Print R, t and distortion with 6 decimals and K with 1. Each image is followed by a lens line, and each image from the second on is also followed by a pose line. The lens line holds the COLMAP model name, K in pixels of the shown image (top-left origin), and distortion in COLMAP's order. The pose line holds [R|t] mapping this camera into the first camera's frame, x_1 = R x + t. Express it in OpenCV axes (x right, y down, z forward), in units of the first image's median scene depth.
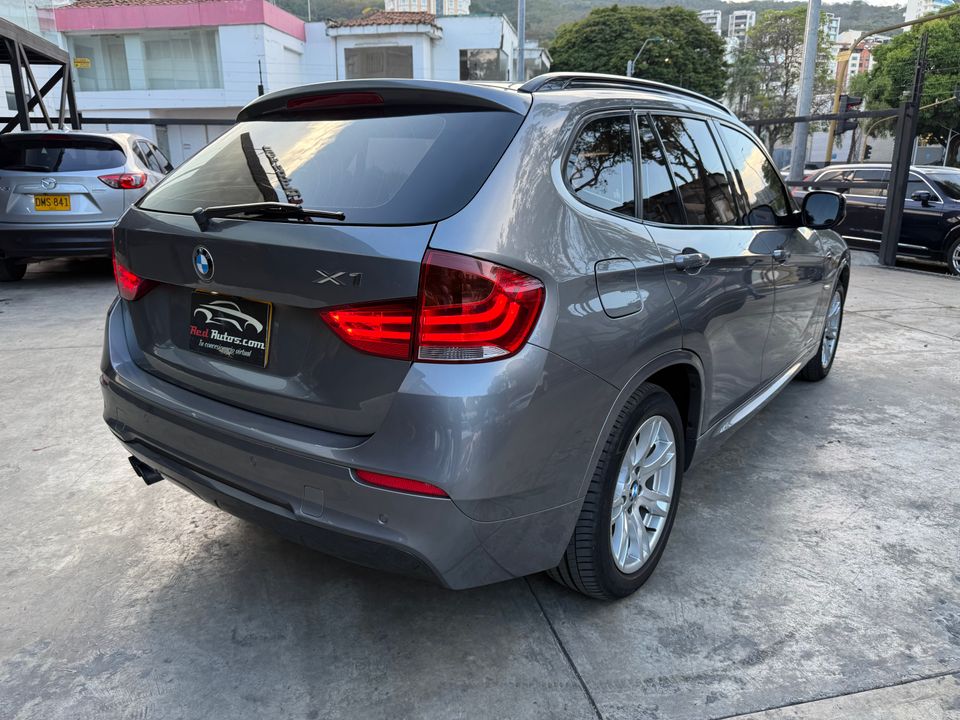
lens RADIAL K [[690.8, 0, 480.8], [0, 690.8, 353.1], [0, 0, 1]] dist [0.008513, -0.011552]
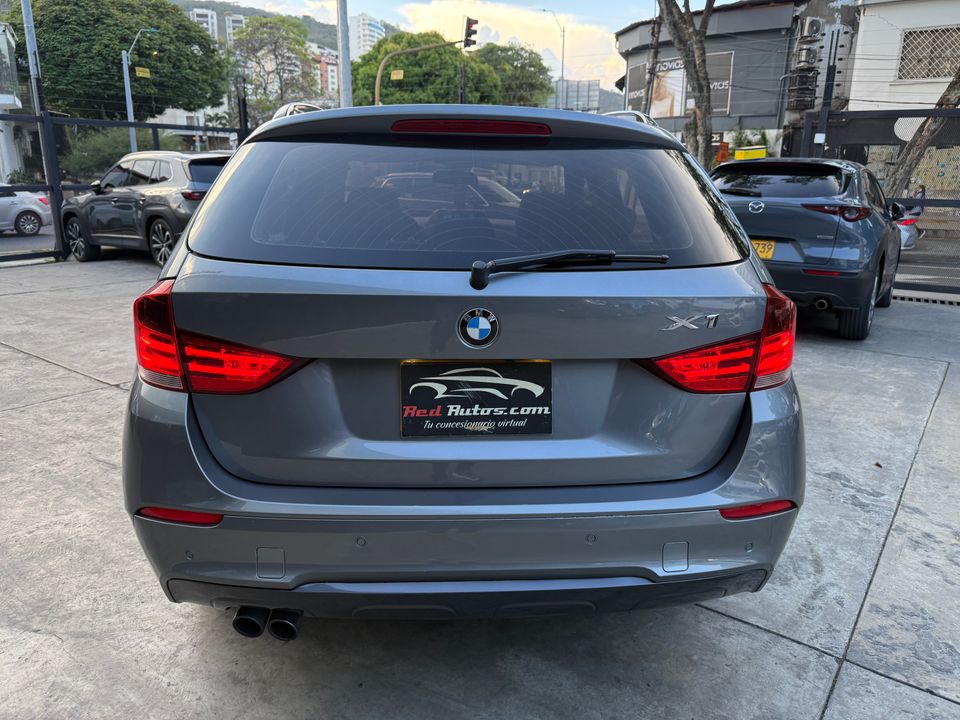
lens RADIAL K [[690.8, 0, 480.8], [0, 690.8, 353.1], [0, 0, 1]] dist [0.008513, -0.011552]
pose [[0.773993, -0.154669, 0.614014, -0.832822], [0.154389, 0.986539, 0.053892, -0.130424], [-0.614084, 0.053085, 0.787453, 0.321358]]
